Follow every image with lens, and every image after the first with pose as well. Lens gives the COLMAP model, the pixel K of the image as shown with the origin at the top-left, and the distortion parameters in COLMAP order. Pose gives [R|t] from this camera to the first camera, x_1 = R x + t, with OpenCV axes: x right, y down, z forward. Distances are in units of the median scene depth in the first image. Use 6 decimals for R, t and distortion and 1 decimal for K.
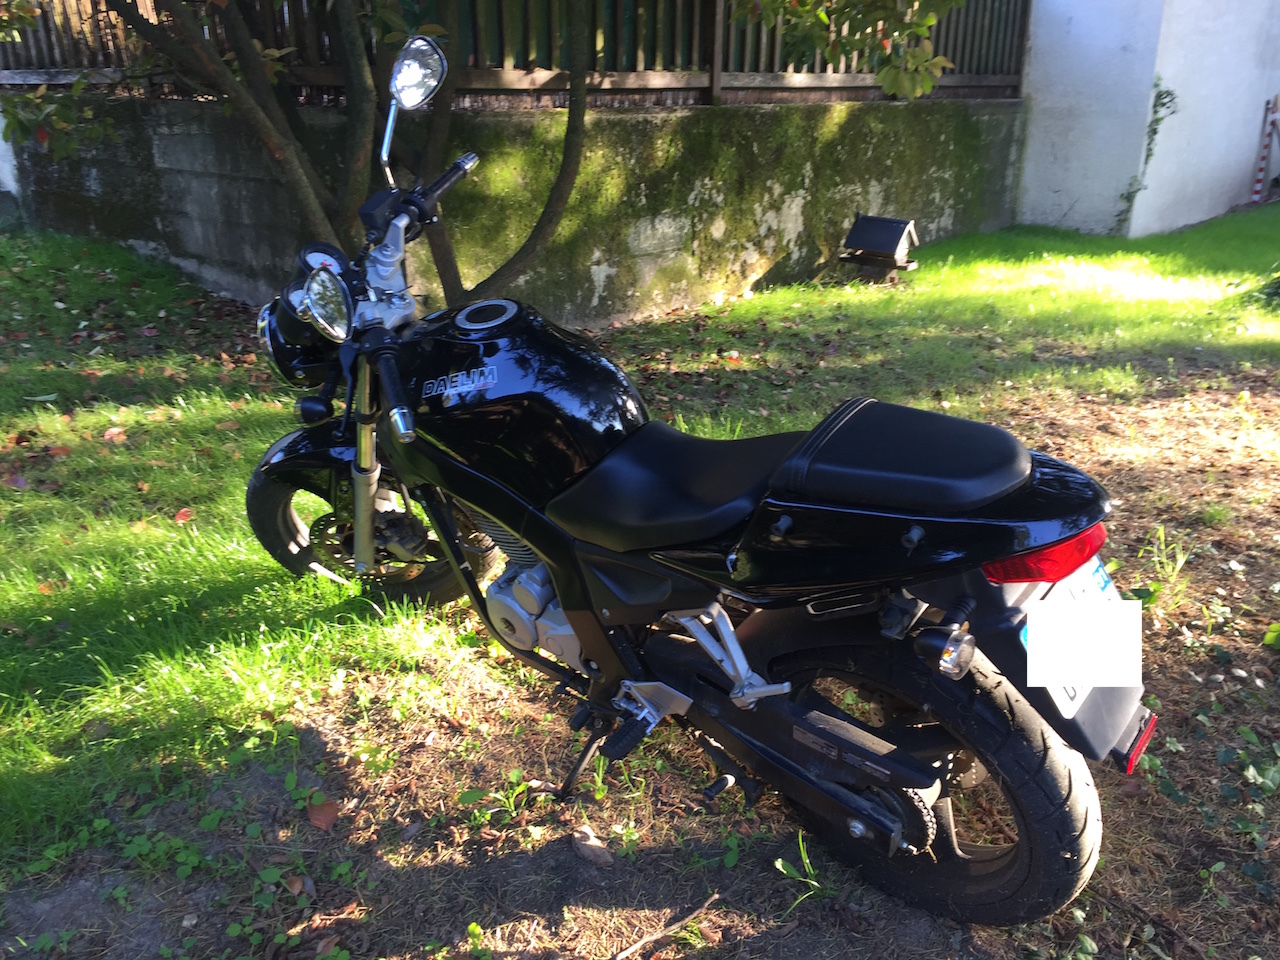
lens RADIAL K [[1089.3, 0, 642.7], [0, 1089.3, 483.0], [0, 0, 1]] dist [0.089373, -0.123205]
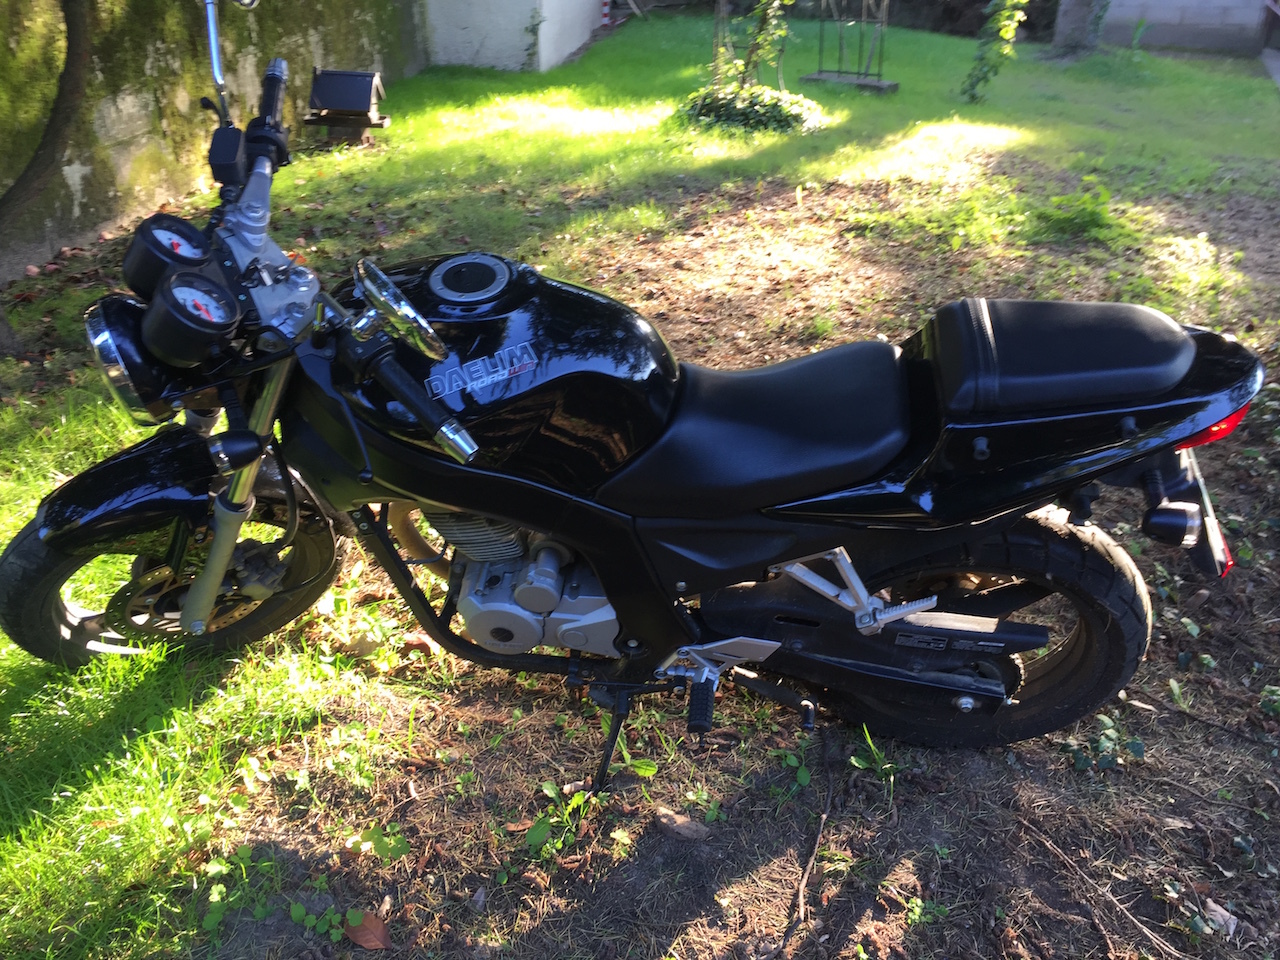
lens RADIAL K [[1089.3, 0, 642.7], [0, 1089.3, 483.0], [0, 0, 1]] dist [0.089373, -0.123205]
pose [[0.825856, -0.272151, 0.493858, -0.153036], [0.202746, 0.960563, 0.190297, -0.044520], [-0.526171, -0.057030, 0.848464, 0.081527]]
